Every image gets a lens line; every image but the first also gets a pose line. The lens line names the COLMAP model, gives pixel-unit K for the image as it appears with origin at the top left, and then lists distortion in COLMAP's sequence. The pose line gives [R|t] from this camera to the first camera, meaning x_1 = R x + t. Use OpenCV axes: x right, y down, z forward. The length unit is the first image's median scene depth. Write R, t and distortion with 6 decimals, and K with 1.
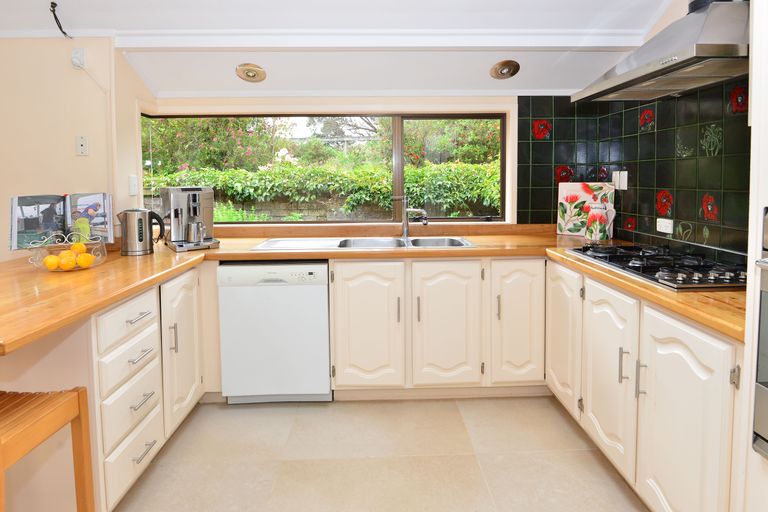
lens RADIAL K [[423.0, 0, 371.9], [0, 423.0, 197.9], [0, 0, 1]] dist [-0.013968, -0.003830]
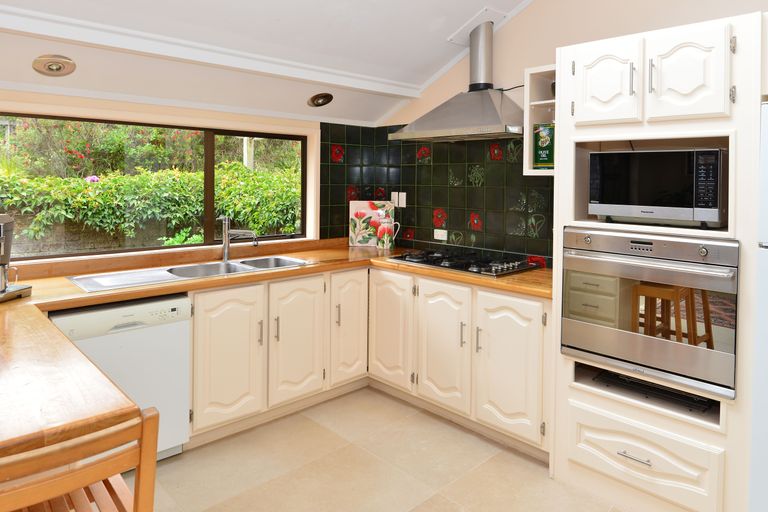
lens RADIAL K [[525.6, 0, 340.9], [0, 525.6, 180.4], [0, 0, 1]] dist [-0.024927, 0.006070]
pose [[0.761044, 0.010568, 0.648614, -0.573839], [0.016253, 0.999243, -0.035351, -0.047818], [-0.648496, 0.037446, 0.760296, -0.078128]]
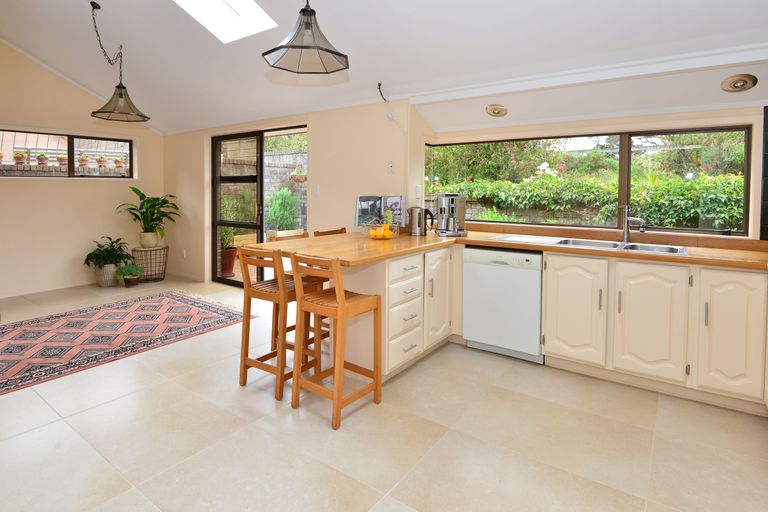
lens RADIAL K [[389.7, 0, 382.6], [0, 389.7, 200.1], [0, 0, 1]] dist [-0.020202, -0.001386]
pose [[0.794174, 0.031164, -0.606890, 0.217612], [-0.041778, 0.999121, -0.003366, 0.012469], [0.606252, 0.028029, 0.794778, -0.236659]]
